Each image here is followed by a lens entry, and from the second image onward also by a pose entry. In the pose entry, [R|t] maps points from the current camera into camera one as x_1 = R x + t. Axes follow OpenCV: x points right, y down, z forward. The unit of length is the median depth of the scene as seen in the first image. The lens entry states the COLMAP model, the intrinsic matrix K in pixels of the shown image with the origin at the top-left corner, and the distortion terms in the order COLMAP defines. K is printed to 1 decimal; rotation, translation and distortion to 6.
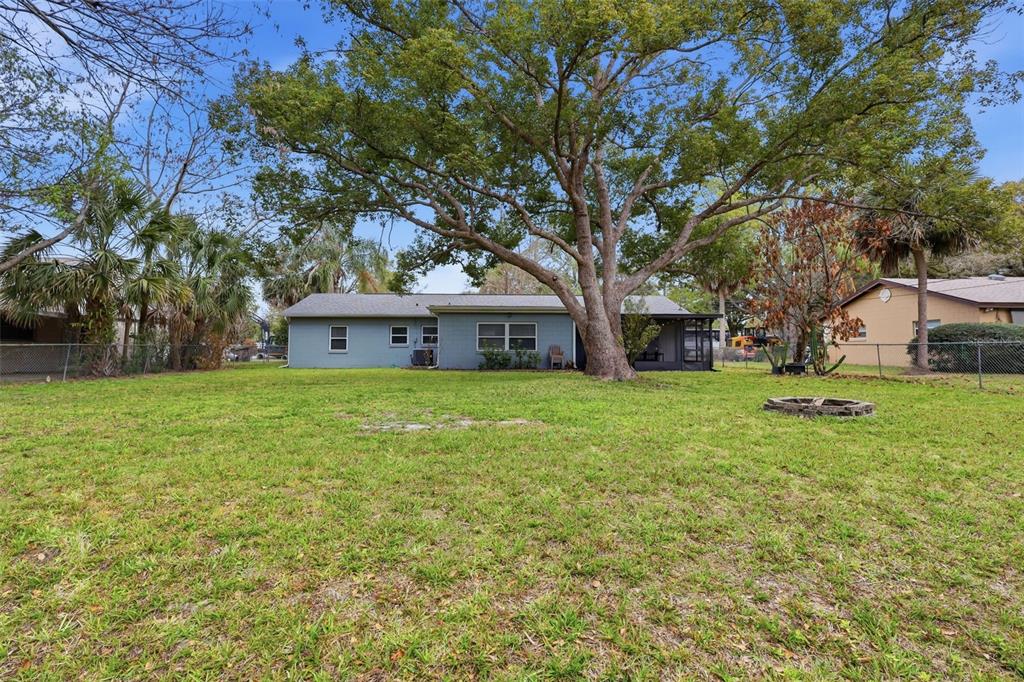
lens RADIAL K [[482.1, 0, 510.6], [0, 482.1, 327.6], [0, 0, 1]] dist [-0.001754, 0.001075]
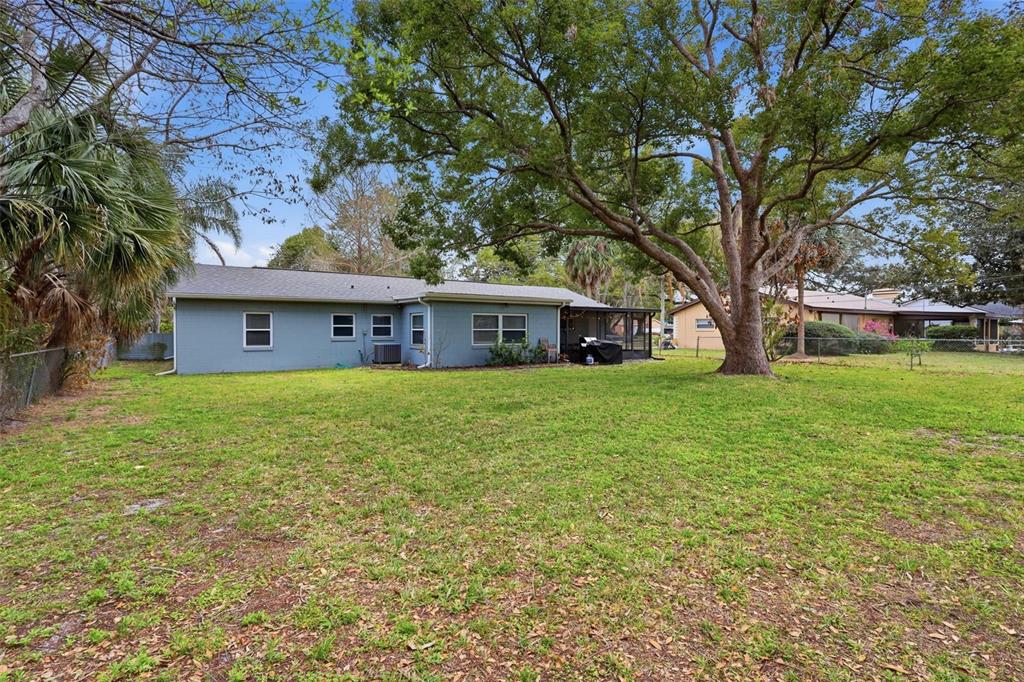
lens RADIAL K [[482.1, 0, 510.6], [0, 482.1, 327.6], [0, 0, 1]] dist [-0.001754, 0.001075]
pose [[0.839780, 0.000629, 0.542927, -0.490410], [-0.020973, 0.999291, 0.031282, -0.013369], [-0.542522, -0.037657, 0.839197, 0.216834]]
